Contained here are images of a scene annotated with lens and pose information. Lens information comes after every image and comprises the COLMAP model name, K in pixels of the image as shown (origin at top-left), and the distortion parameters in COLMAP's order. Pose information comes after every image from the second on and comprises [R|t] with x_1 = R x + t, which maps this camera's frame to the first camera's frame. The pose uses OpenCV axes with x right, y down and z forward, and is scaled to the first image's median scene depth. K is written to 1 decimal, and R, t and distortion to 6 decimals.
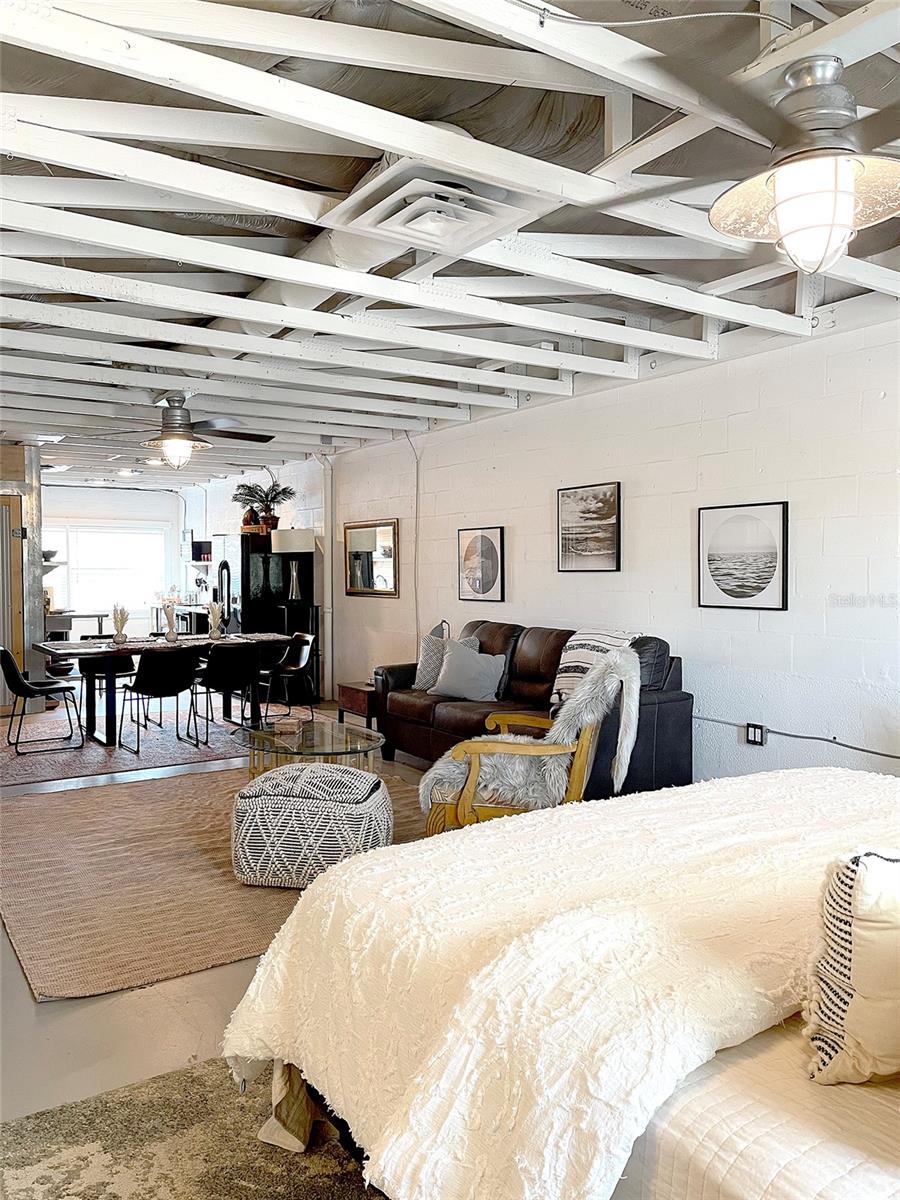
lens RADIAL K [[903.5, 0, 446.2], [0, 903.5, 602.6], [0, 0, 1]] dist [0.072623, -0.084526]
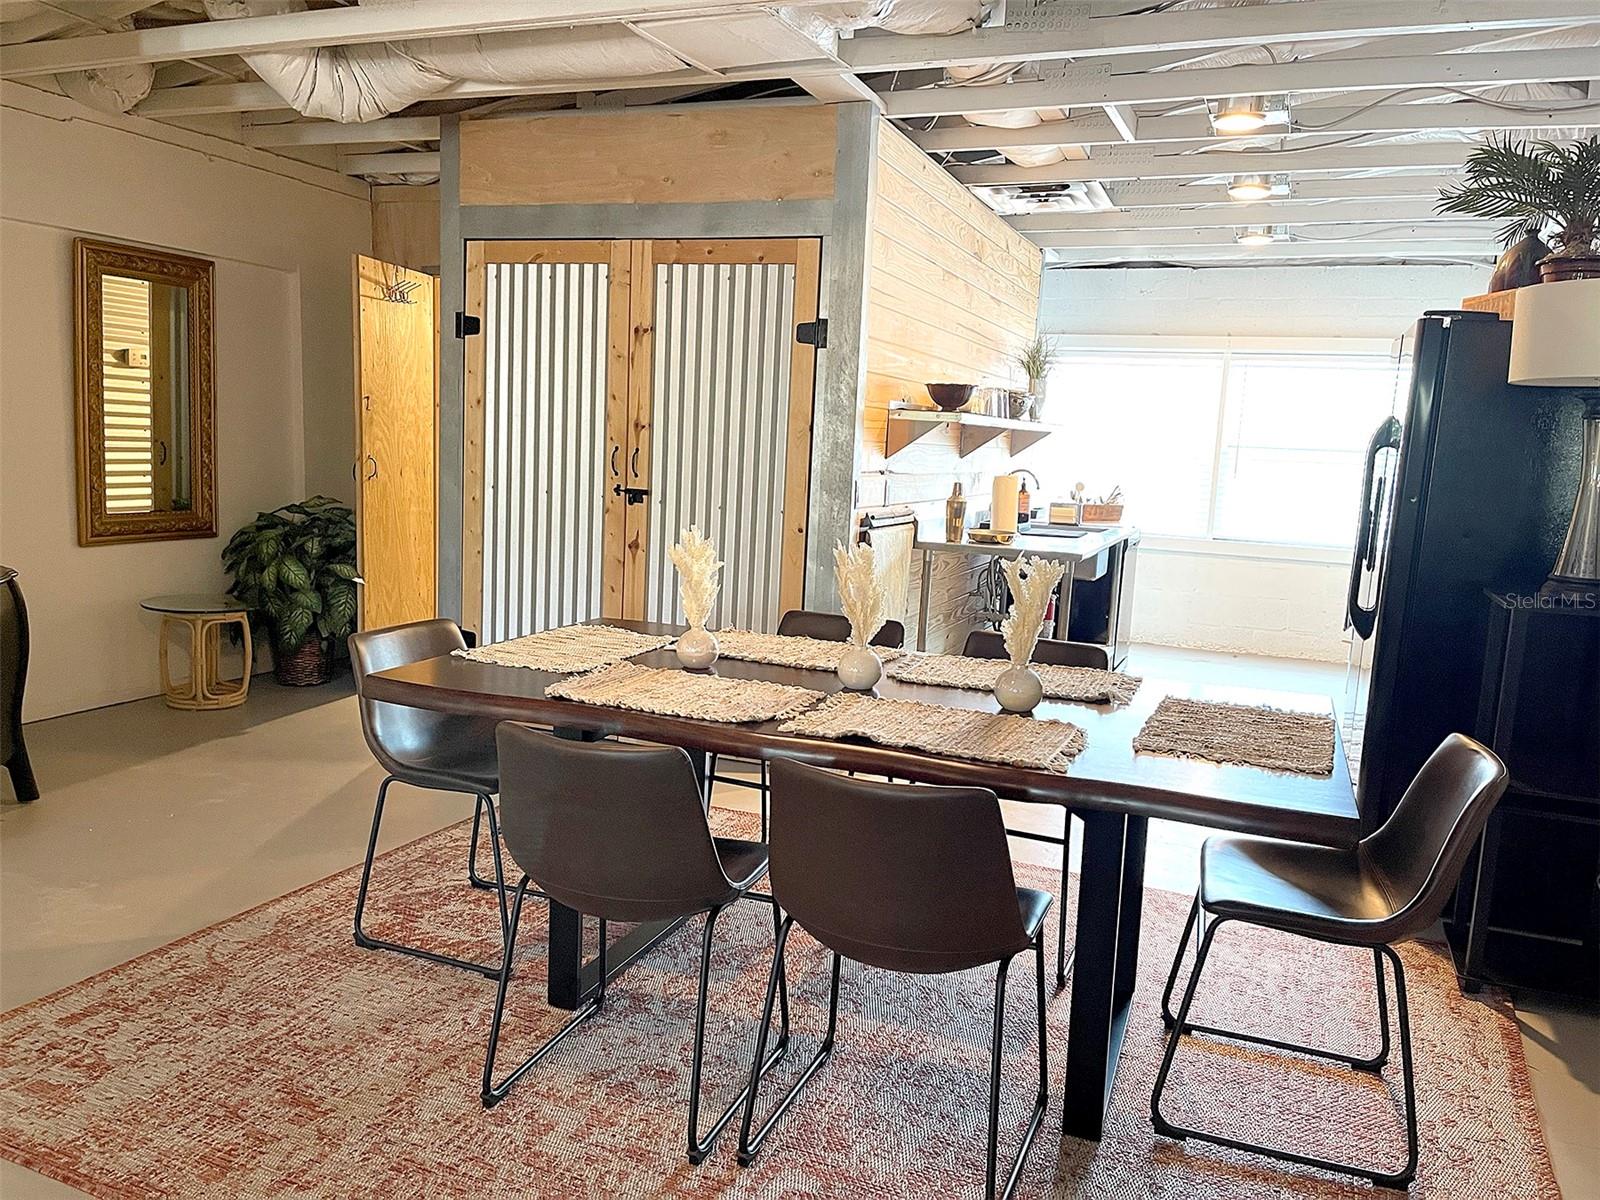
lens RADIAL K [[1204.6, 0, 805.3], [0, 1204.6, 612.1], [0, 0, 1]] dist [0.072623, -0.084526]
pose [[0.564925, 0.147981, -0.811764, -0.033871], [-0.078489, 0.988963, 0.125662, -0.040332], [0.821401, -0.007275, 0.570305, 1.312838]]
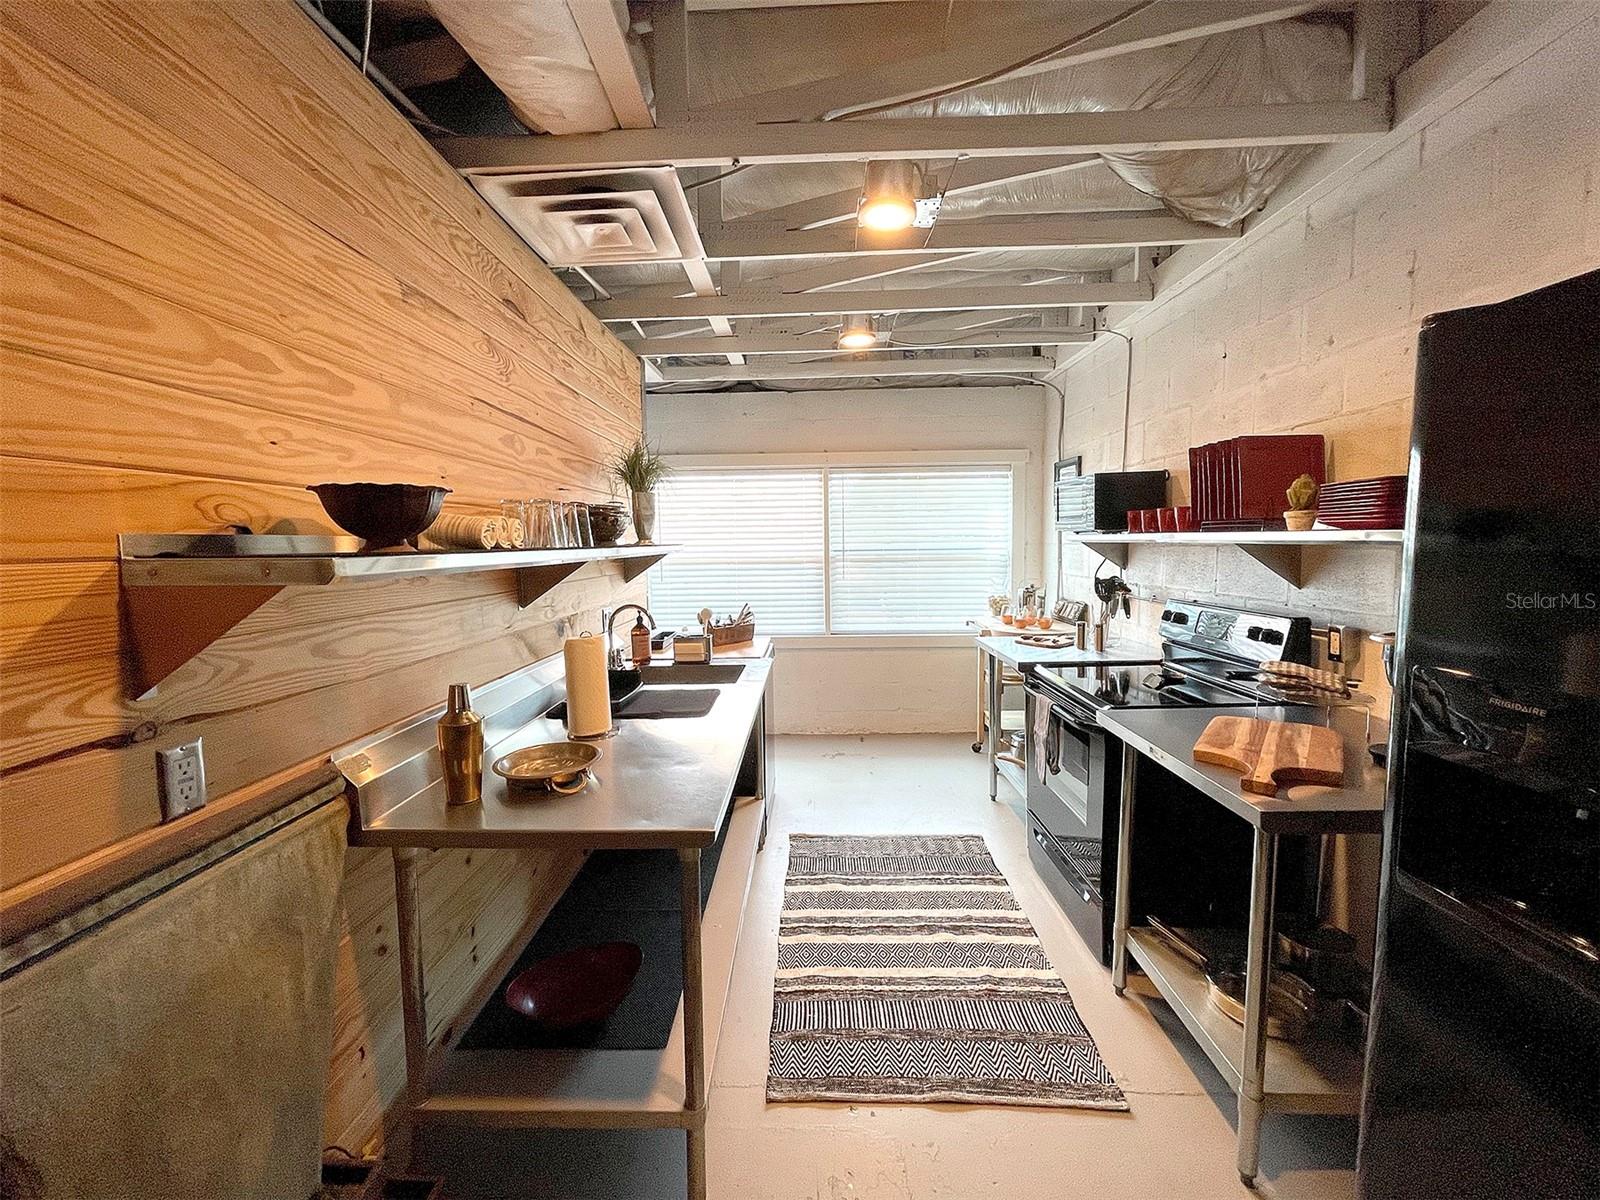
lens RADIAL K [[634.9, 0, 792.5], [0, 634.9, 596.4], [0, 0, 1]] dist [-0.003734, -0.000410]
pose [[0.813627, 0.038249, -0.580128, -0.616283], [-0.005647, 0.998306, 0.057900, -0.090729], [0.581360, -0.043833, 0.812465, 1.954858]]
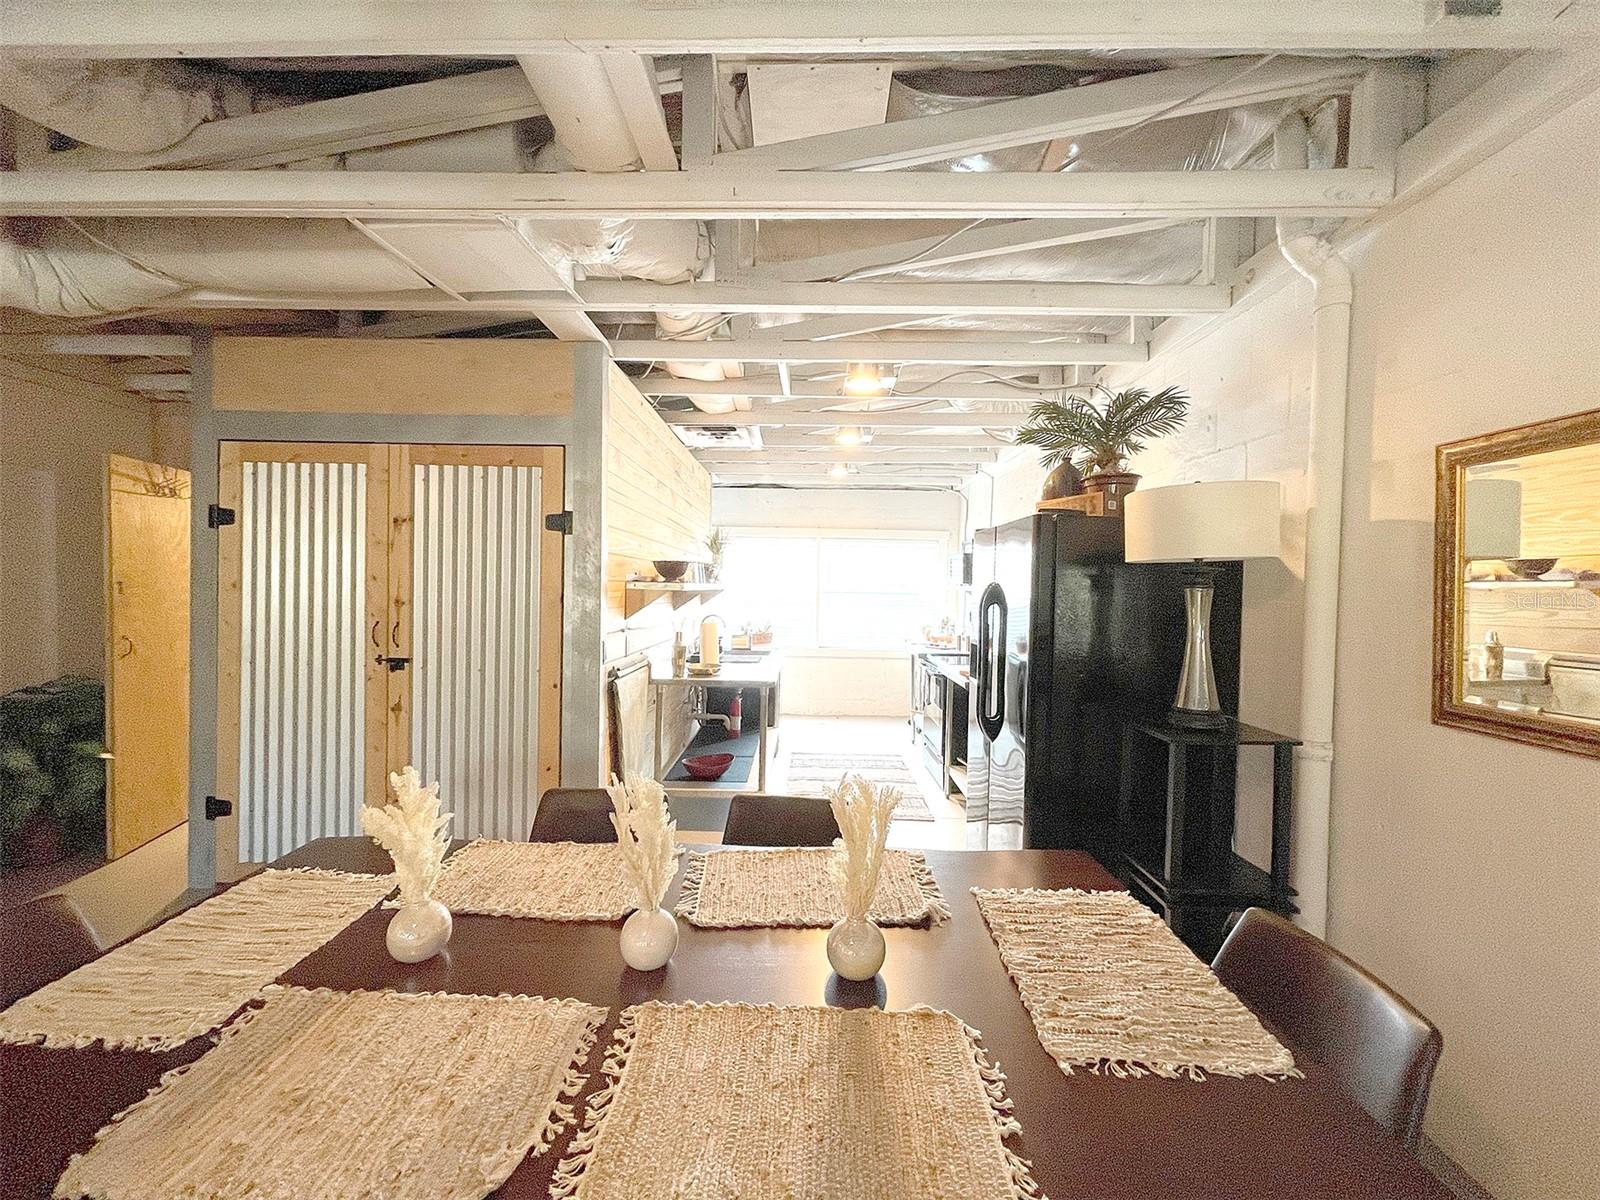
lens RADIAL K [[642.6, 0, 795.1], [0, 642.6, 598.7], [0, 0, 1]] dist [0.000110, 0.000276]
pose [[0.819934, 0.025449, -0.571892, -0.318352], [-0.038846, 0.999182, -0.011232, -0.069696], [0.571138, 0.031426, 0.820252, 1.502714]]
